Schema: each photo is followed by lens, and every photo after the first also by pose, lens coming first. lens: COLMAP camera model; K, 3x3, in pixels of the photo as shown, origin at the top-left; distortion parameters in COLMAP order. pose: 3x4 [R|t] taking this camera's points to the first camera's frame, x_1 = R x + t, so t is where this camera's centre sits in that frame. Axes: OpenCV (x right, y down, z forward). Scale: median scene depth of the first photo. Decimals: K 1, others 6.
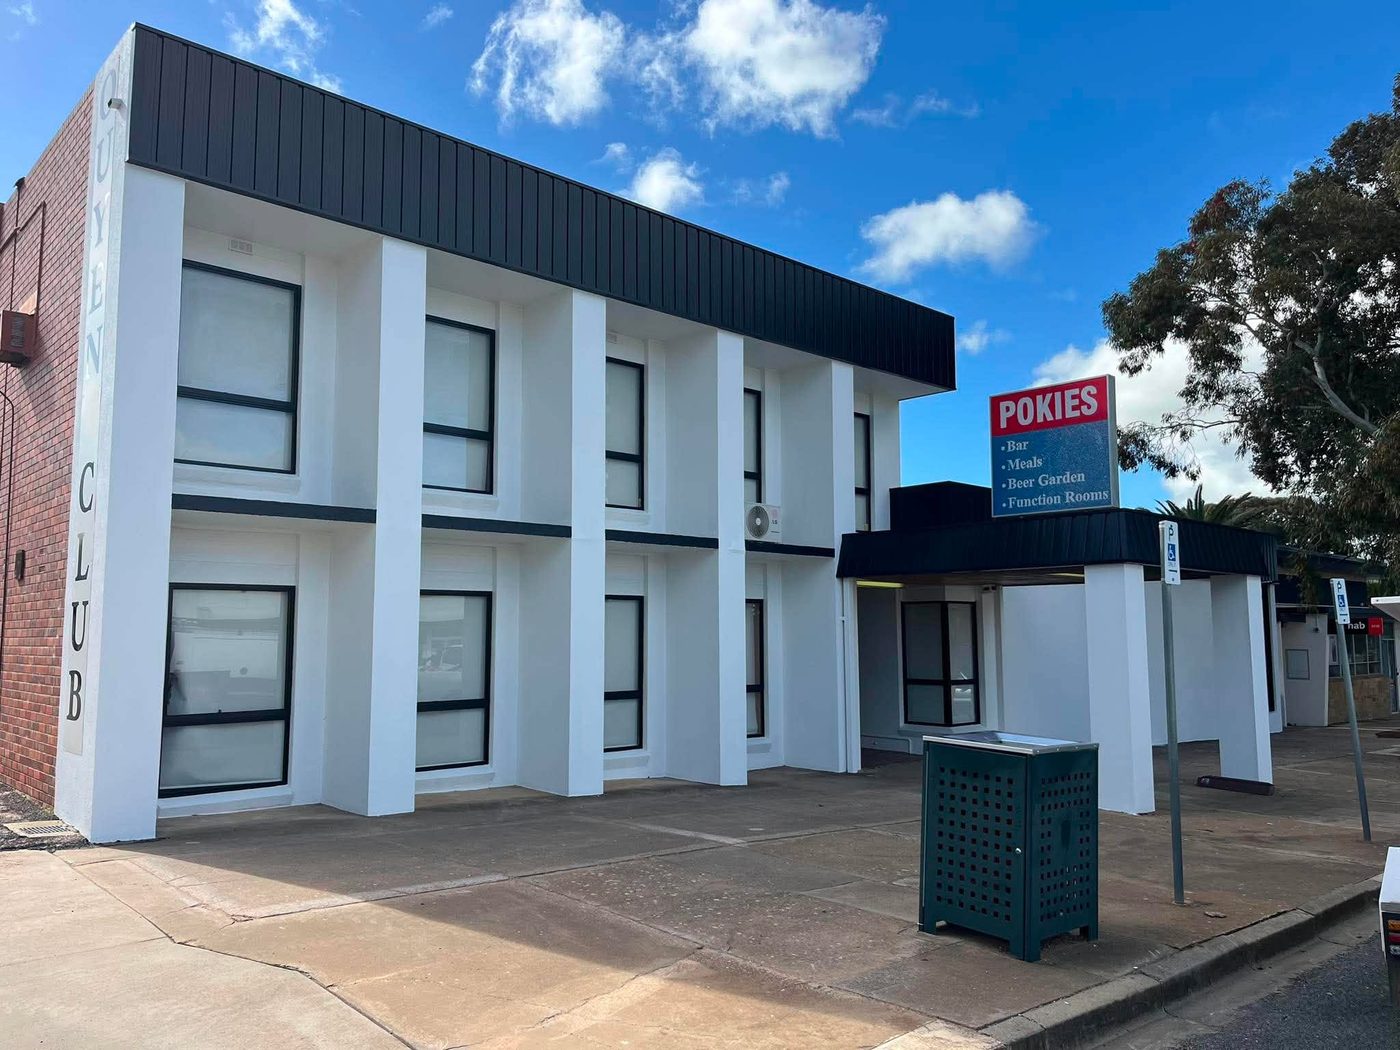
lens RADIAL K [[1094.3, 0, 693.8], [0, 1094.3, 524.1], [0, 0, 1]] dist [0.049566, -0.026795]
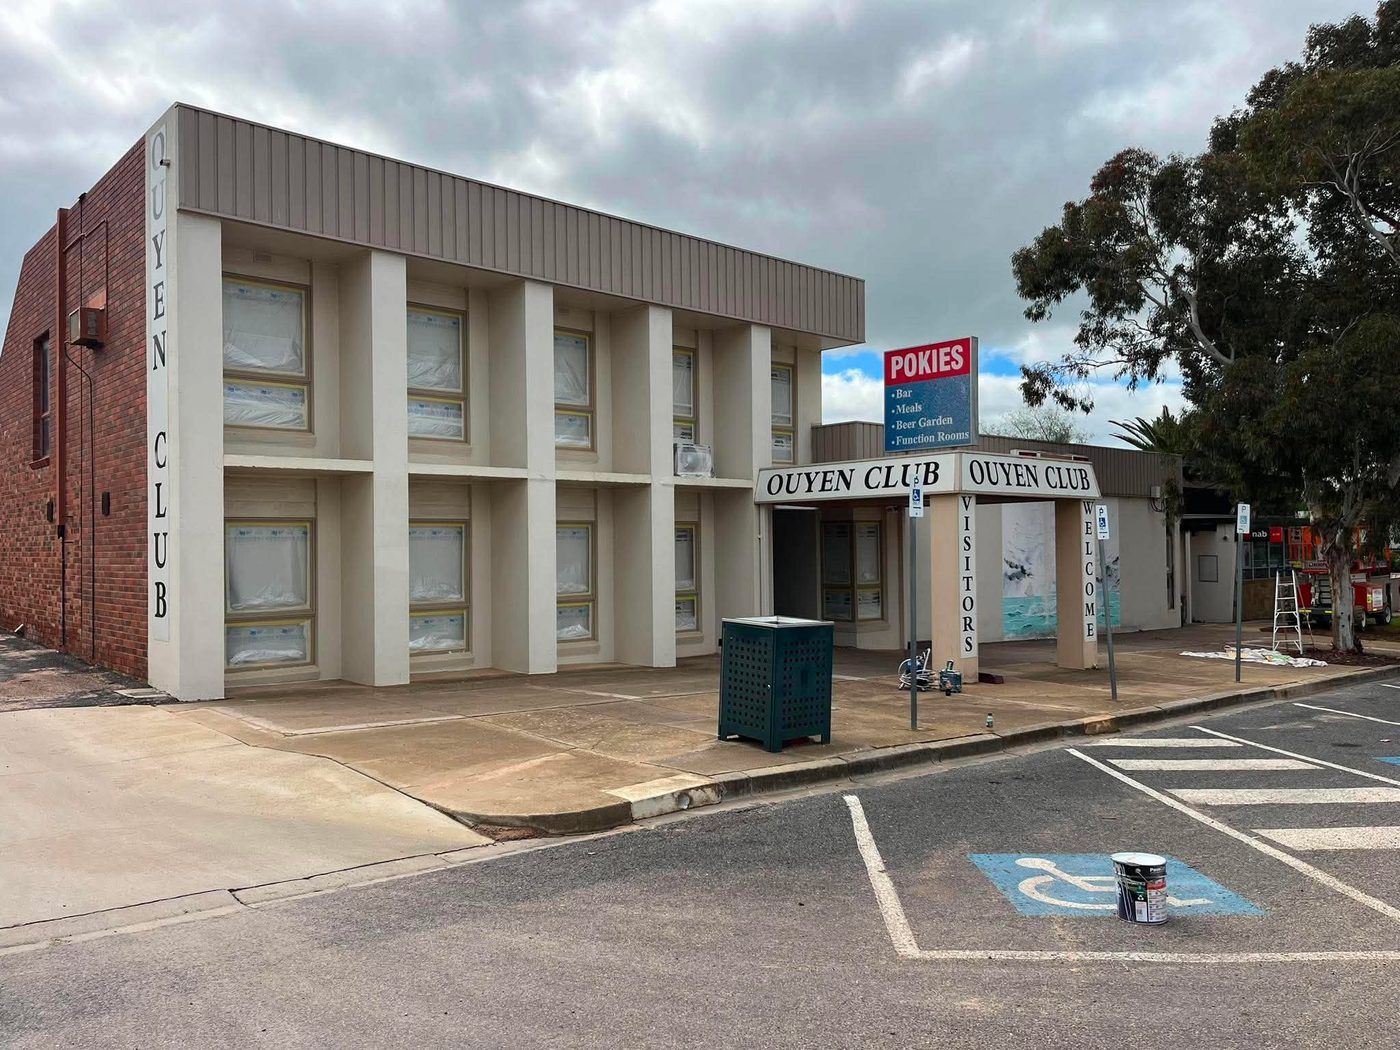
lens RADIAL K [[1094.3, 0, 703.2], [0, 1094.3, 534.3], [0, 0, 1]] dist [0.049566, -0.026795]
pose [[0.999916, -0.008725, -0.009565, 0.087174], [0.009547, 0.995940, 0.089516, -0.028429], [0.008745, -0.089600, 0.995939, -0.233967]]
